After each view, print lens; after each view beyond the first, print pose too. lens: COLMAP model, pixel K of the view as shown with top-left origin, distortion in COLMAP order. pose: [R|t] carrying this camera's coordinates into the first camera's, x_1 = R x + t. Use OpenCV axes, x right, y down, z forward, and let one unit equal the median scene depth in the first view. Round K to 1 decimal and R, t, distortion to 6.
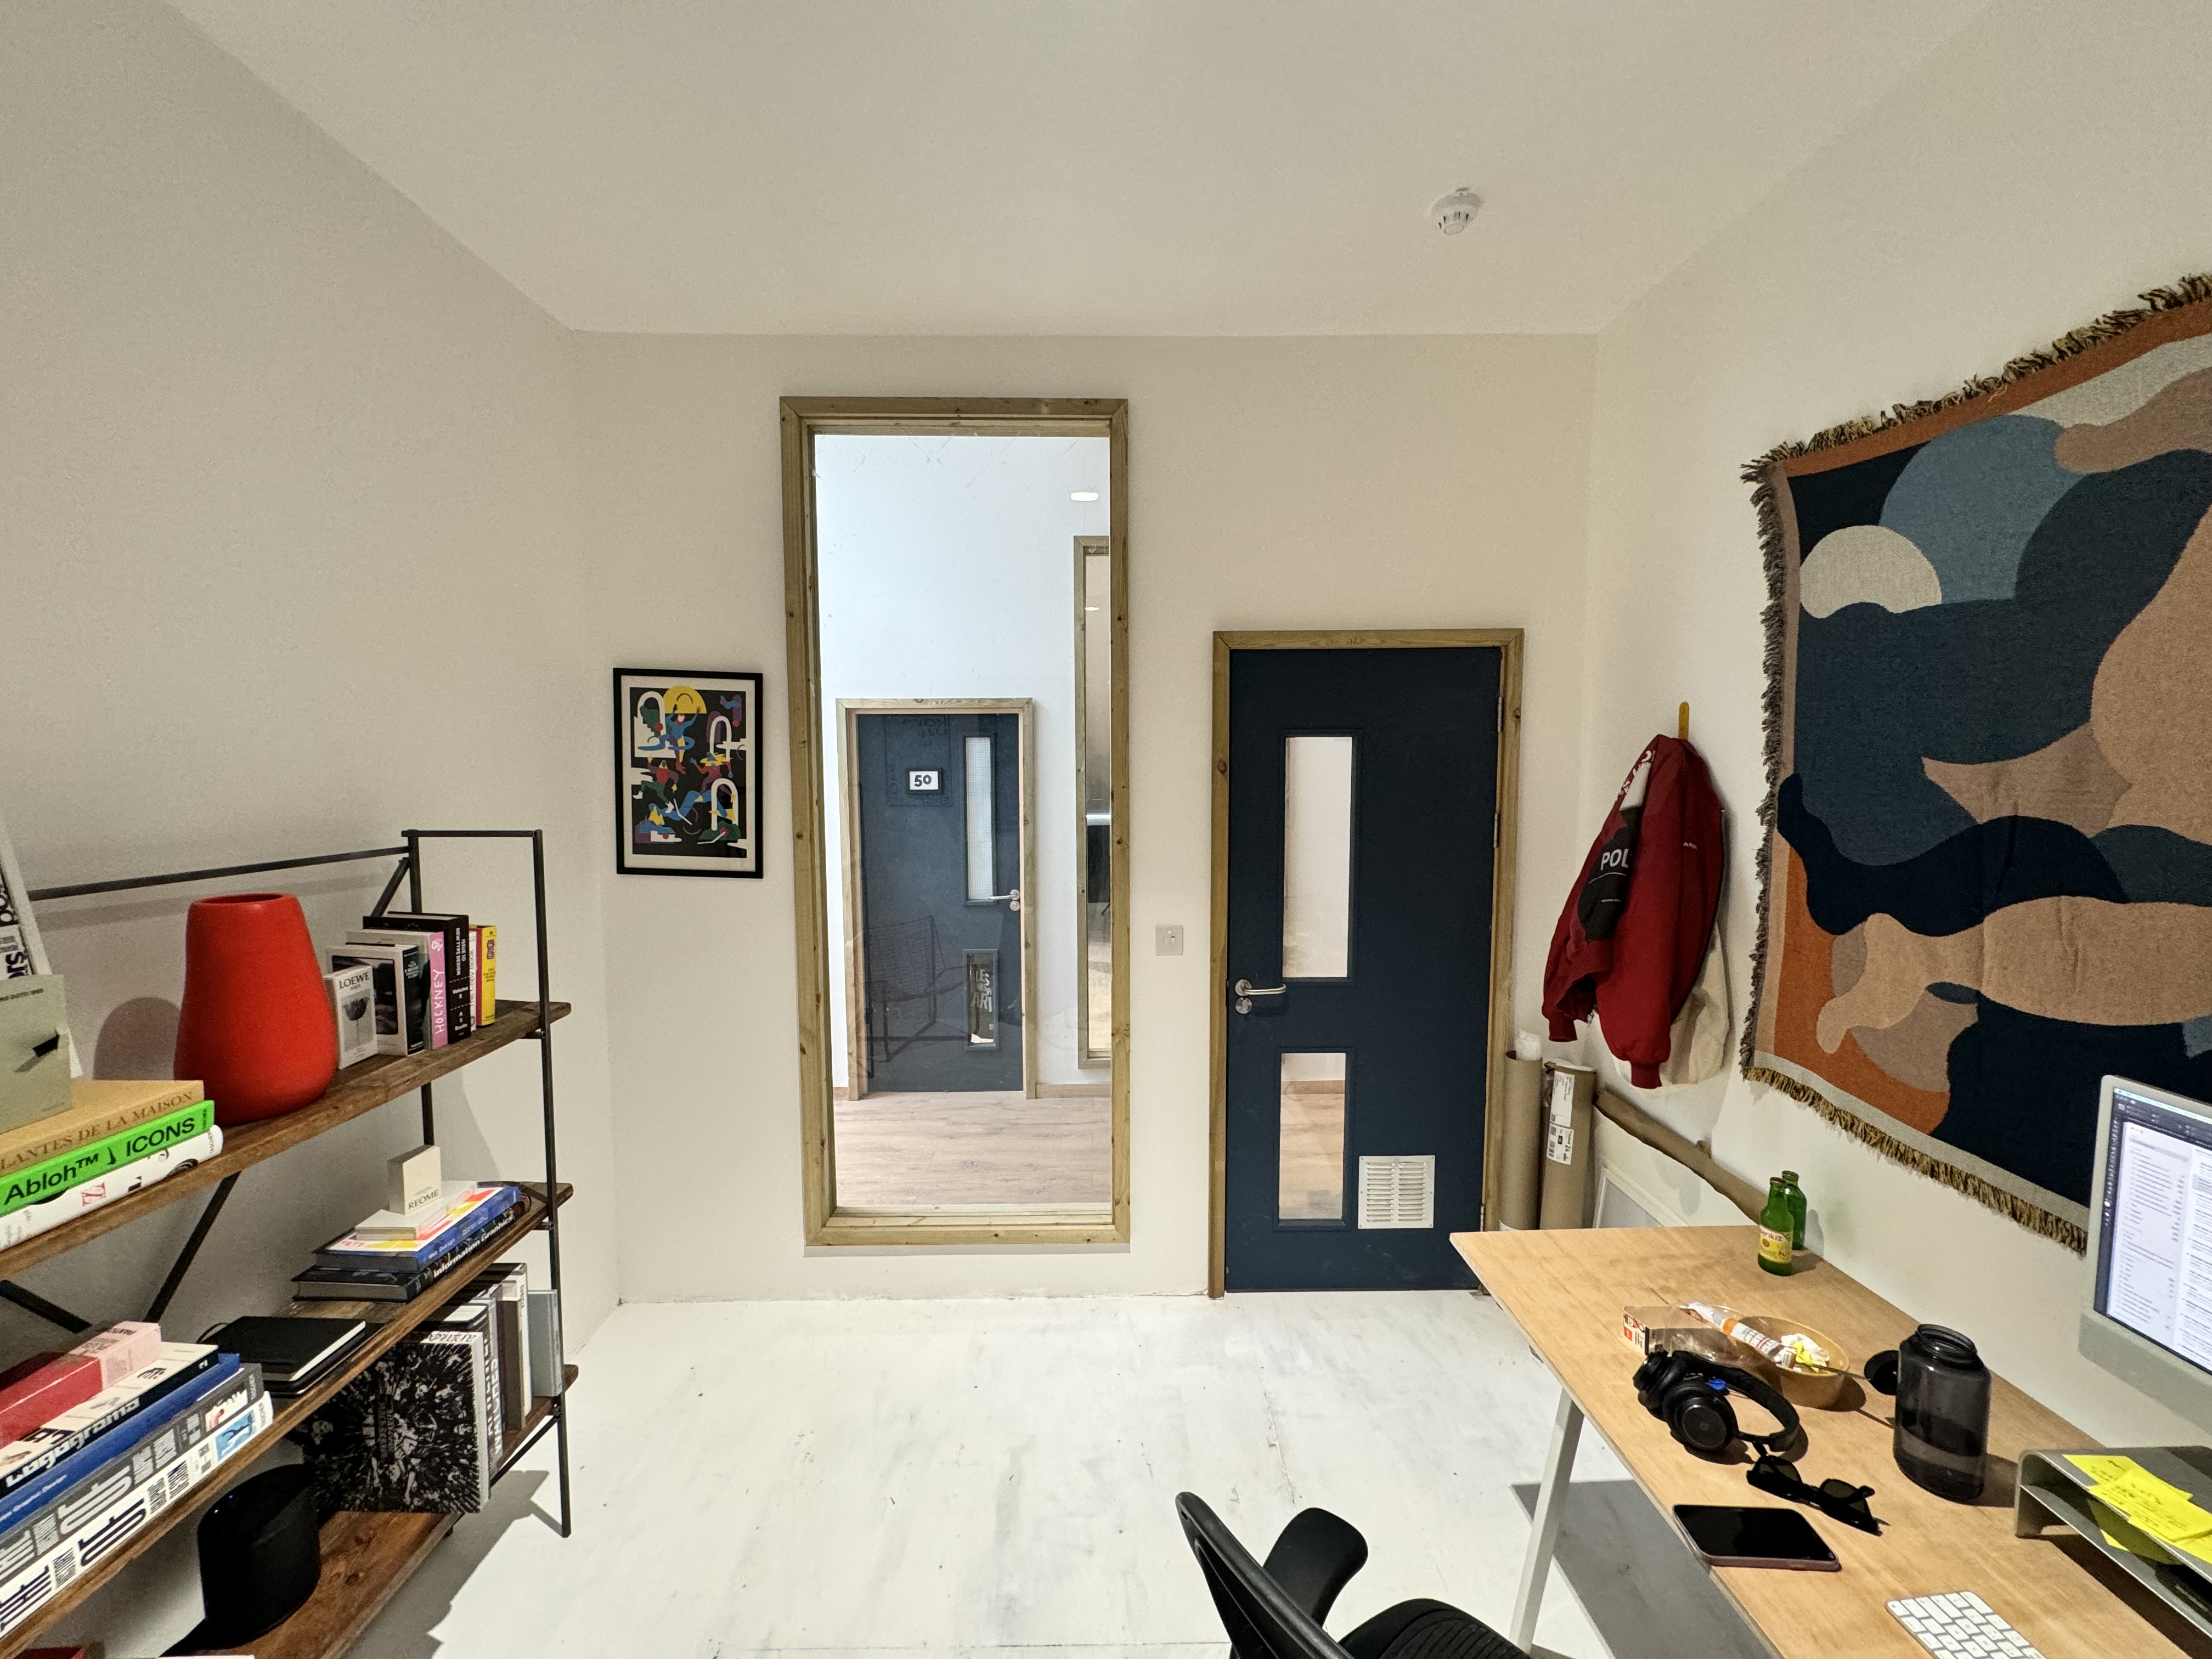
lens RADIAL K [[881.2, 0, 1106.0], [0, 881.2, 829.5], [0, 0, 1]] dist [0.000506, 0.000340]
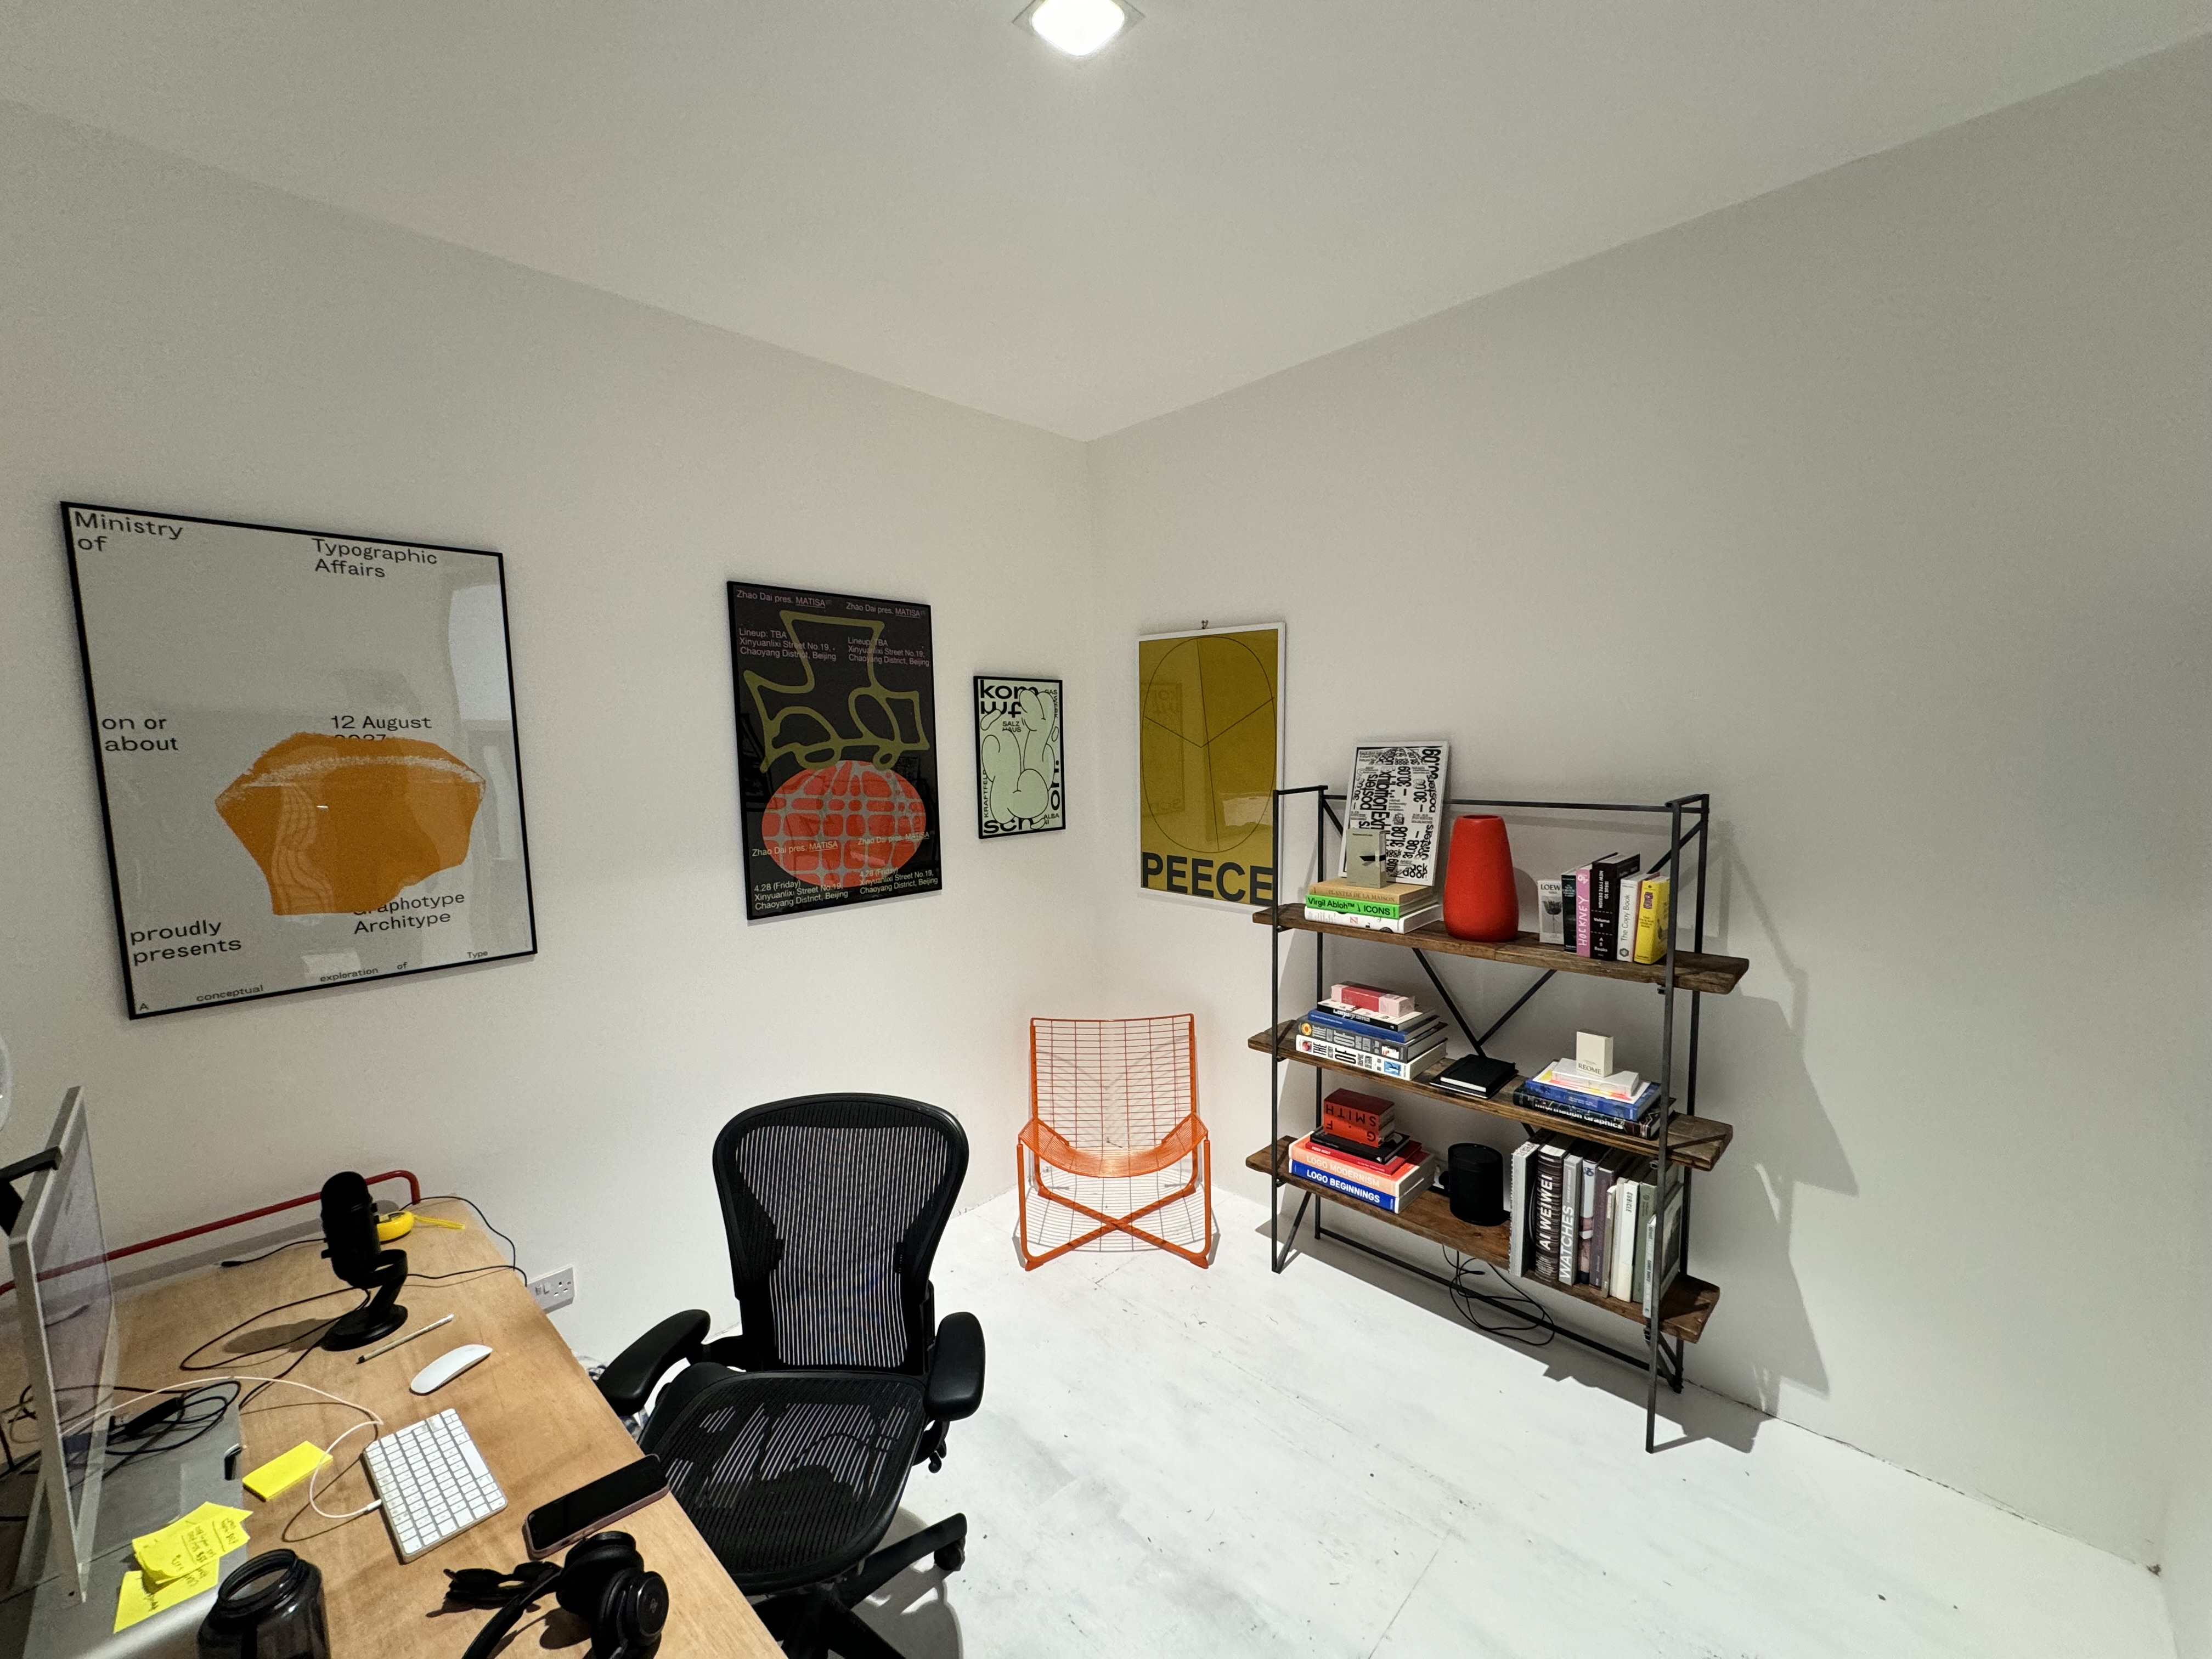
lens RADIAL K [[881.2, 0, 1106.0], [0, 881.2, 829.5], [0, 0, 1]] dist [0.000506, 0.000340]
pose [[-0.700412, 0.093719, -0.707559, 0.842906], [-0.031051, 0.986402, 0.161390, -0.167068], [0.713063, 0.135010, -0.687977, 1.771453]]
